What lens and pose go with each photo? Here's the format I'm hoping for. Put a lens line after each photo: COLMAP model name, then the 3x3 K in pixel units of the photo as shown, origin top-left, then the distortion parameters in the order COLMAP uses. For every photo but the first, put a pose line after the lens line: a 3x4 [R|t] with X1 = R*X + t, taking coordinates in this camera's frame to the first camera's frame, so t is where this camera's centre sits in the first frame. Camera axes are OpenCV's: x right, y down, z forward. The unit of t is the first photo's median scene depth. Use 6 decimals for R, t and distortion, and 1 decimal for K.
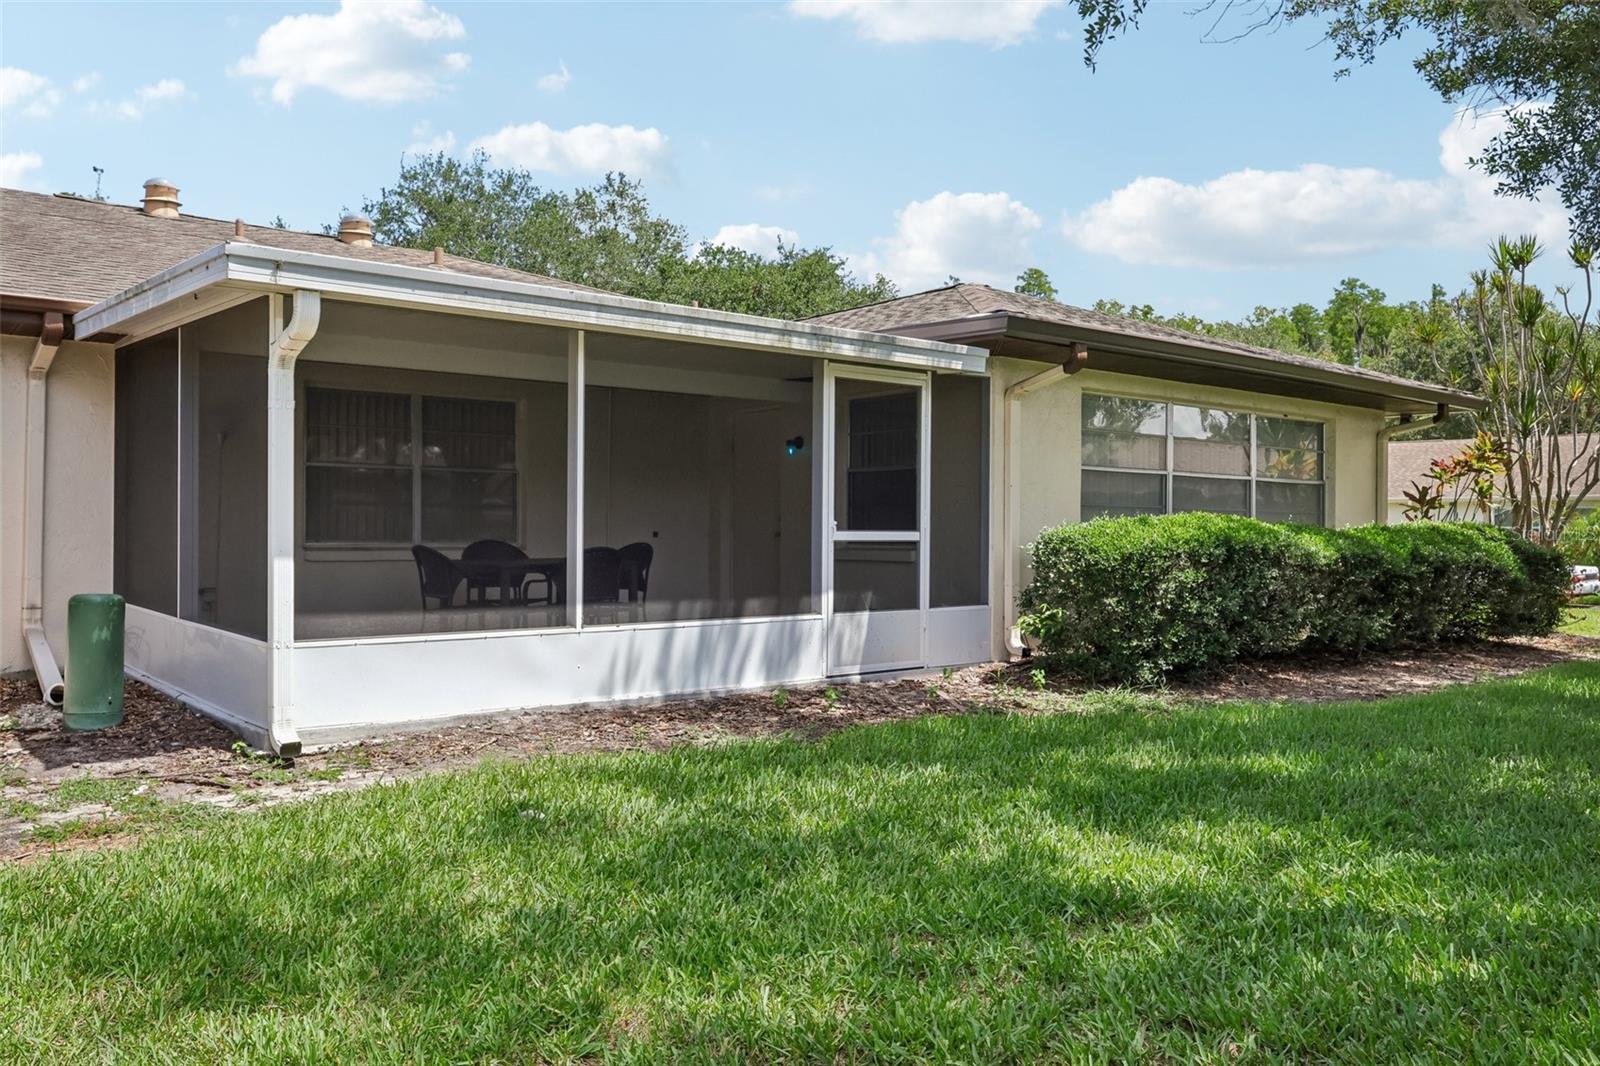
lens RADIAL K [[1262.5, 0, 802.7], [0, 1262.5, 524.0], [0, 0, 1]] dist [0.005701, -0.008785]
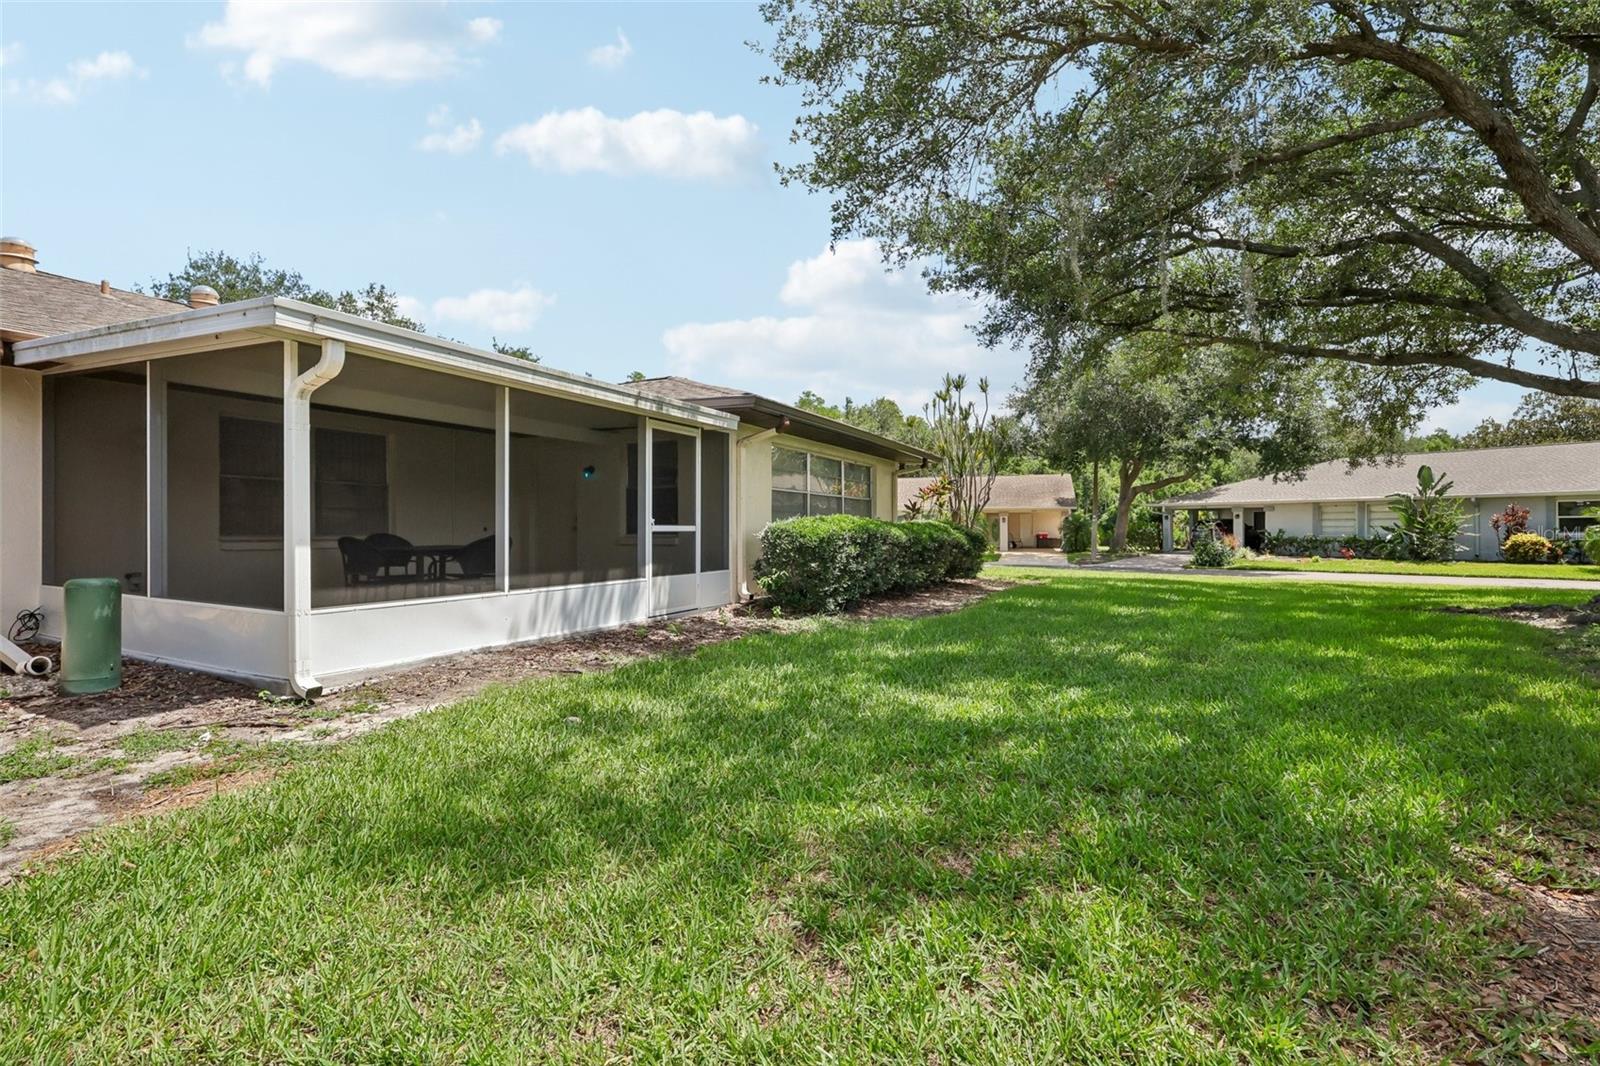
lens RADIAL K [[742.6, 0, 799.4], [0, 742.6, 533.9], [0, 0, 1]] dist [-0.000570, 0.000169]
pose [[0.913655, -0.008710, 0.406398, -0.185352], [0.003898, 0.999912, 0.012666, 0.005065], [-0.406473, -0.009988, 0.913608, 0.070416]]
